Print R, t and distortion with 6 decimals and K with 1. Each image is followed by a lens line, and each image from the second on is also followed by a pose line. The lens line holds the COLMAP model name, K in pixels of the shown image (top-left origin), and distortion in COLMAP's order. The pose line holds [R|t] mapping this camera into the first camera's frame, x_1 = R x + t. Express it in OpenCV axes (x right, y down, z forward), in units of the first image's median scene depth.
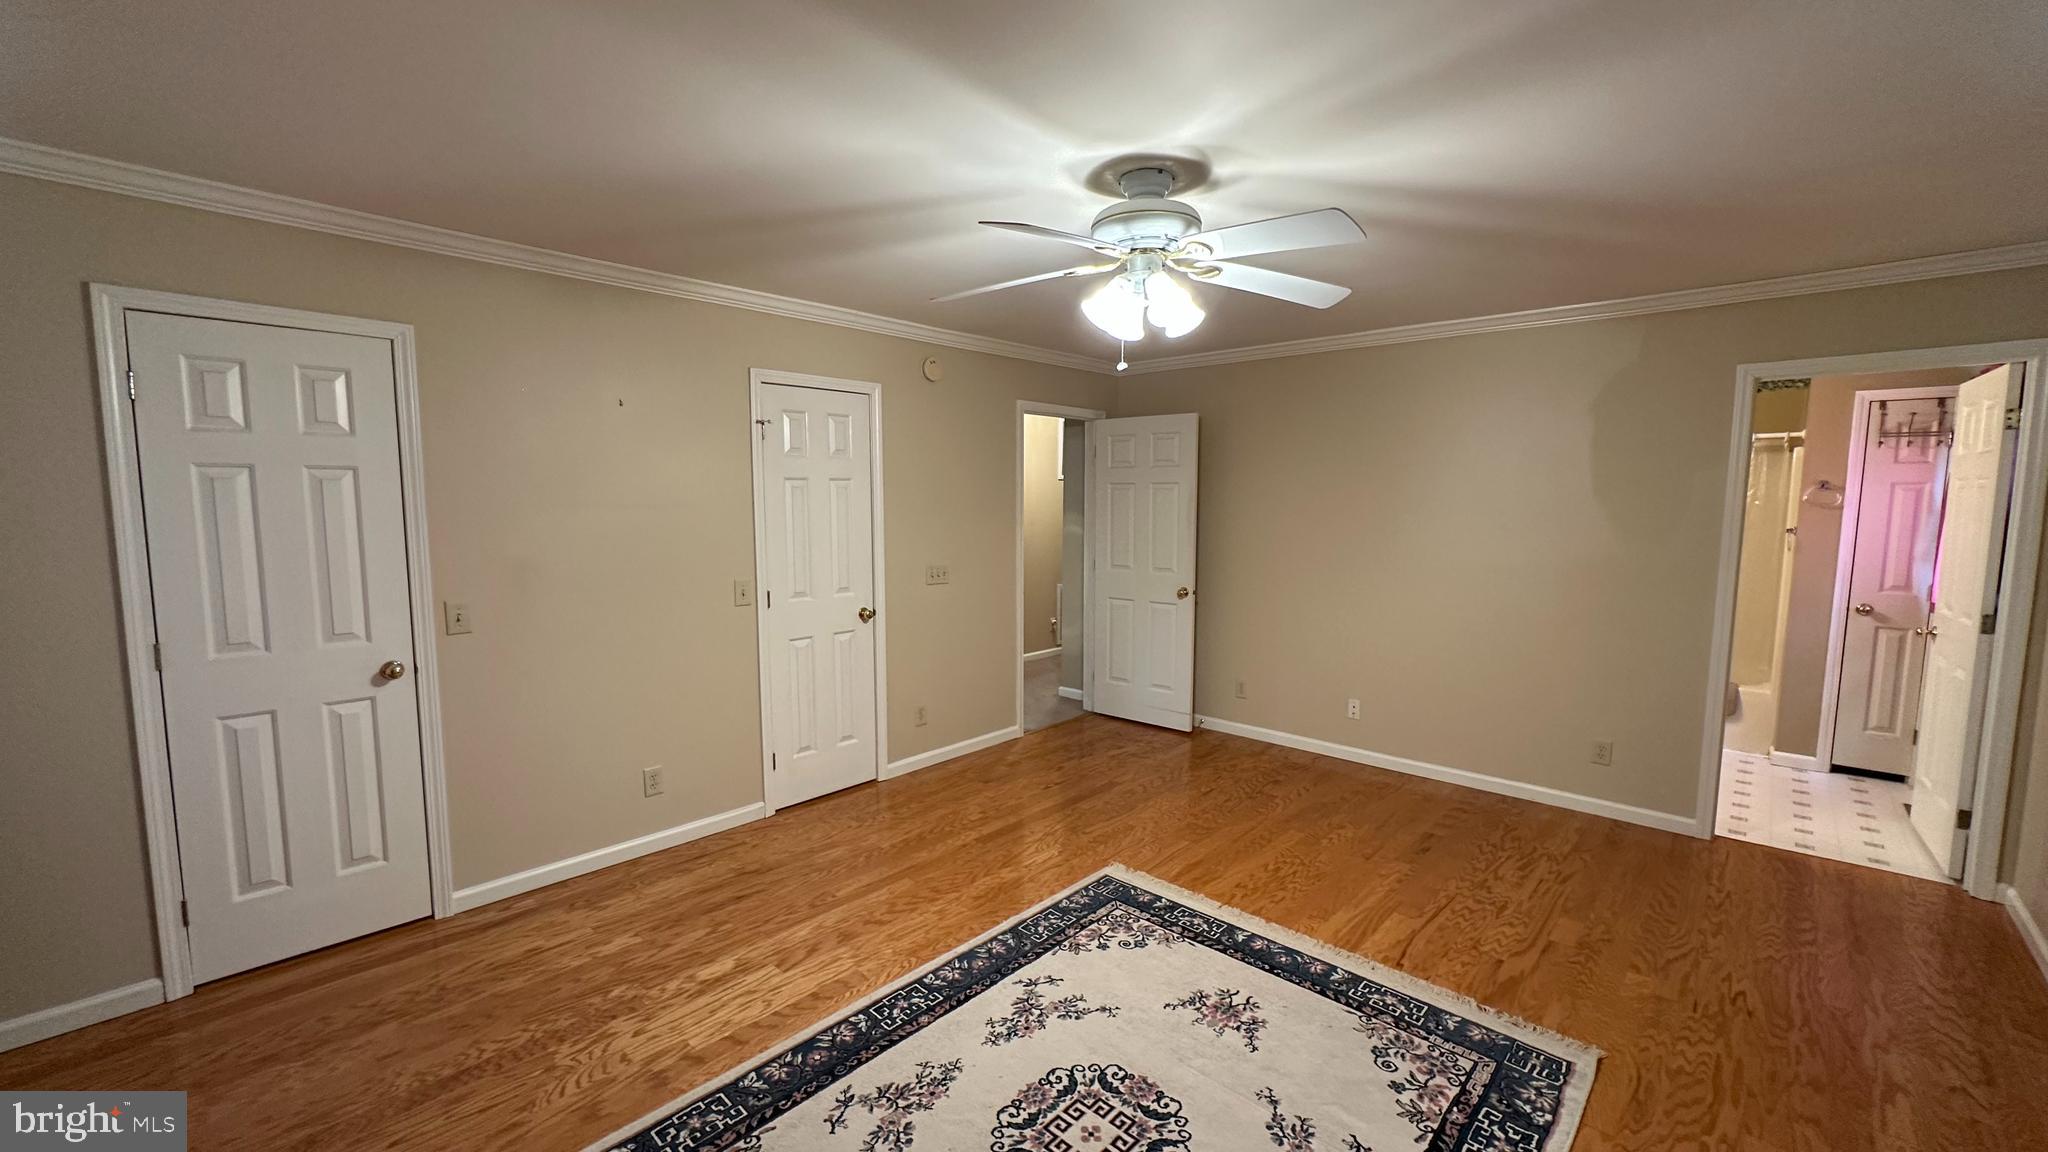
lens RADIAL K [[823.3, 0, 1000.1], [0, 823.3, 578.1], [0, 0, 1]] dist [0.001530, 0.000098]
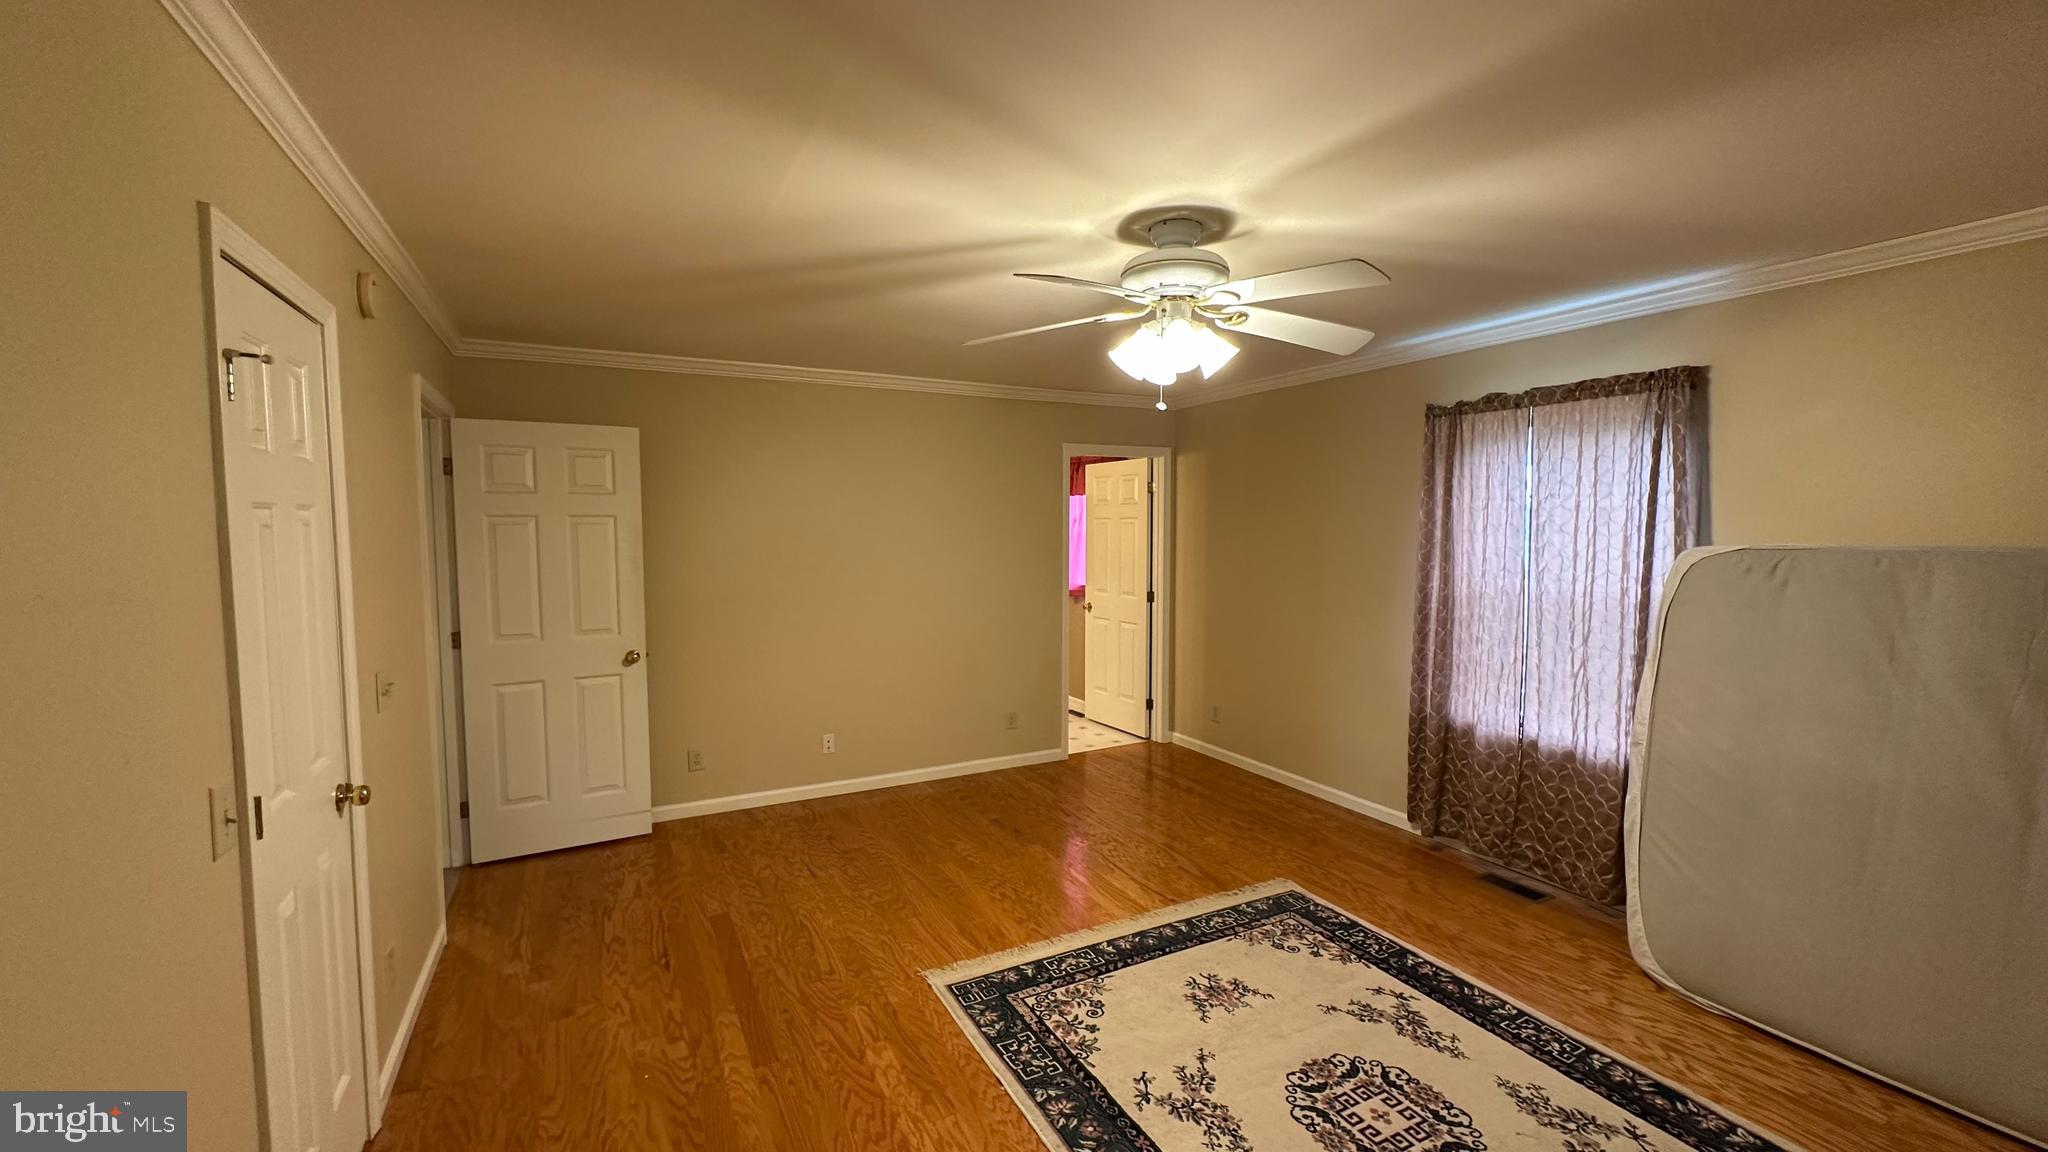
lens RADIAL K [[837.1, 0, 1024.4], [0, 837.1, 578.0], [0, 0, 1]] dist [-0.003479, 0.000247]
pose [[0.309225, -0.065352, 0.948741, -0.649897], [0.098337, 0.994485, 0.036452, -0.078737], [-0.945891, 0.082025, 0.313946, 0.645035]]
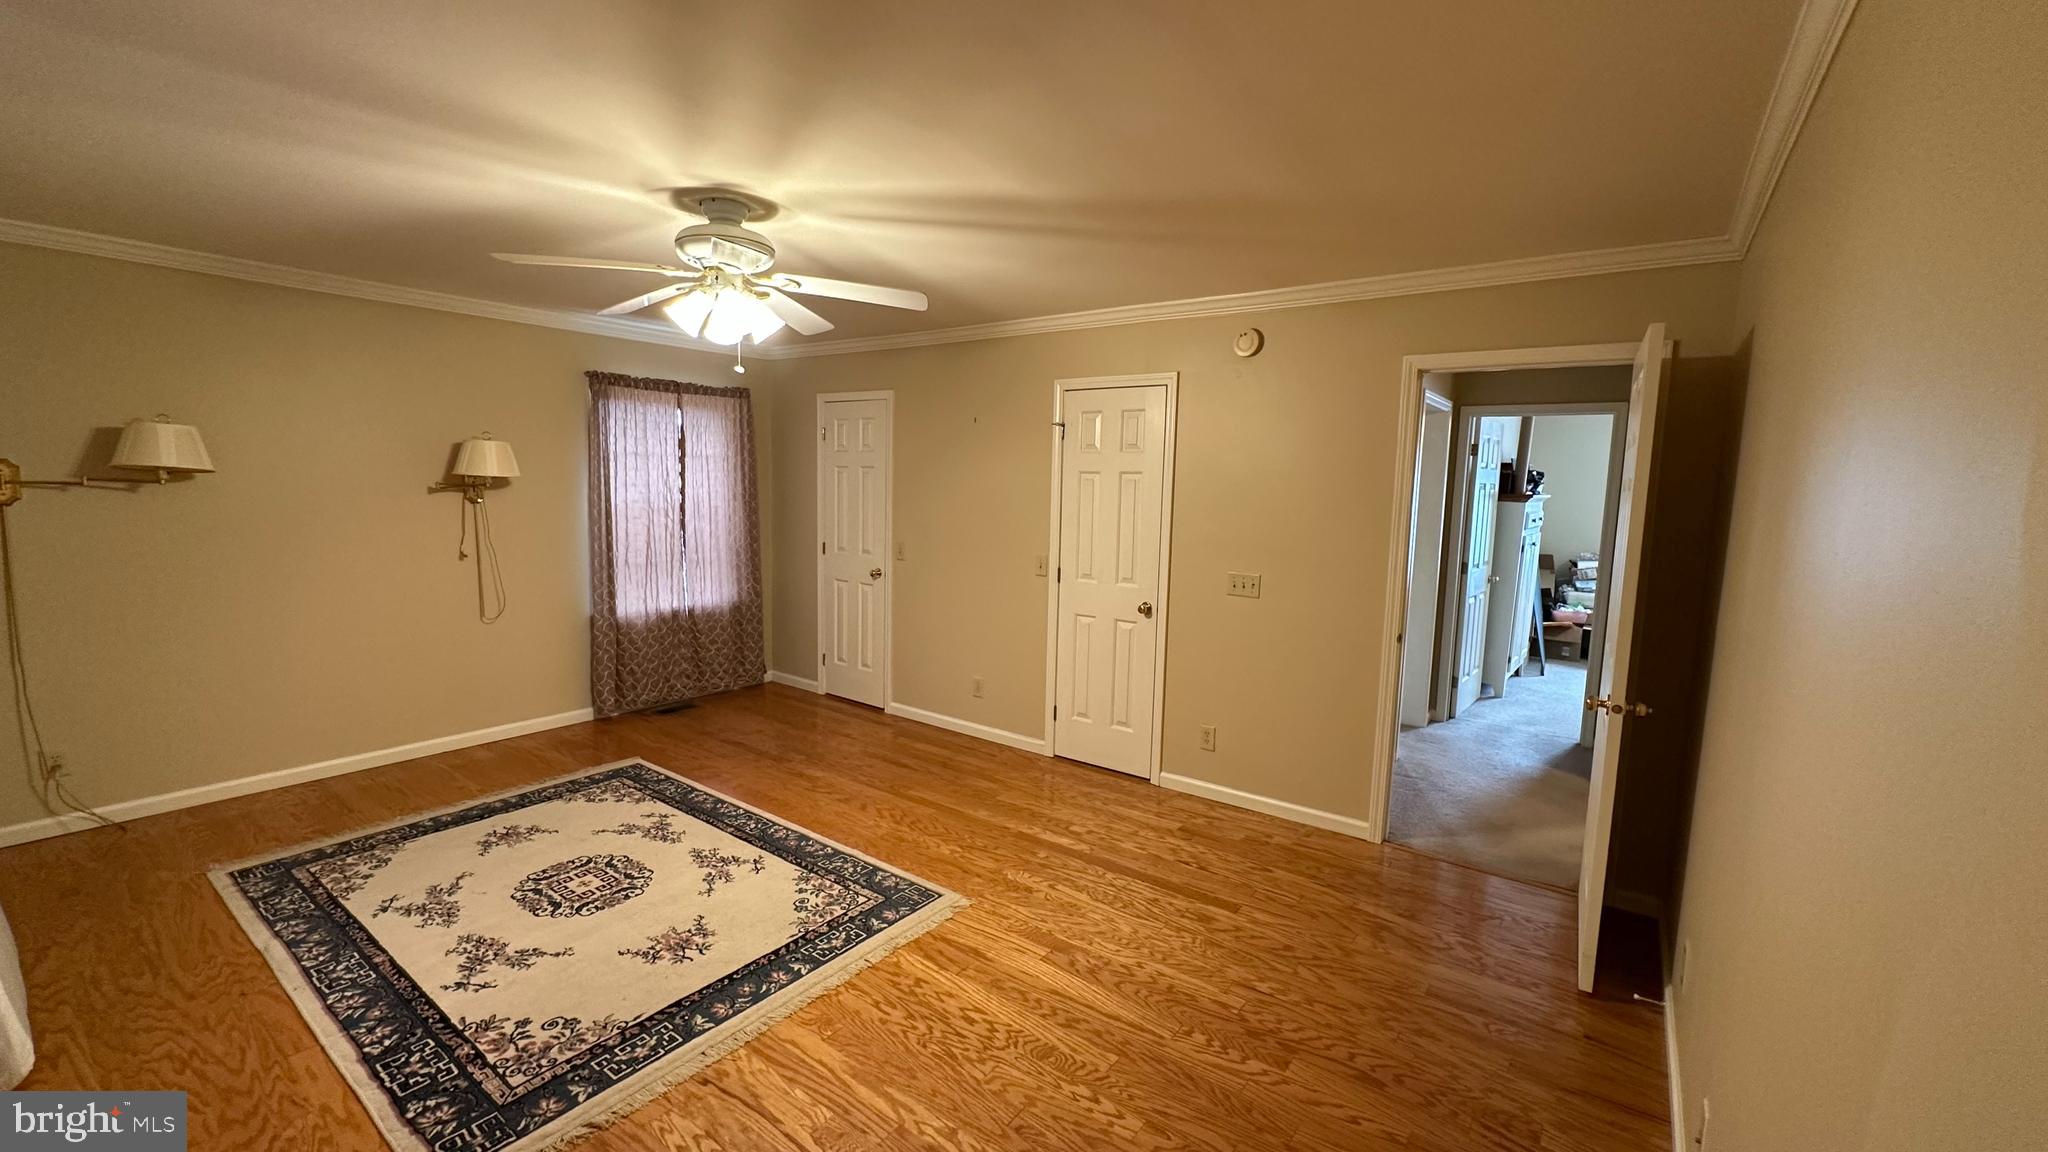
lens RADIAL K [[792.4, 0, 1011.7], [0, 792.4, 574.8], [0, 0, 1]] dist [-0.001821, -0.000072]
pose [[0.127806, 0.115216, -0.985084, 1.007842], [-0.124875, 0.987195, 0.099261, -0.095741], [0.983906, 0.110326, 0.140557, 0.943387]]
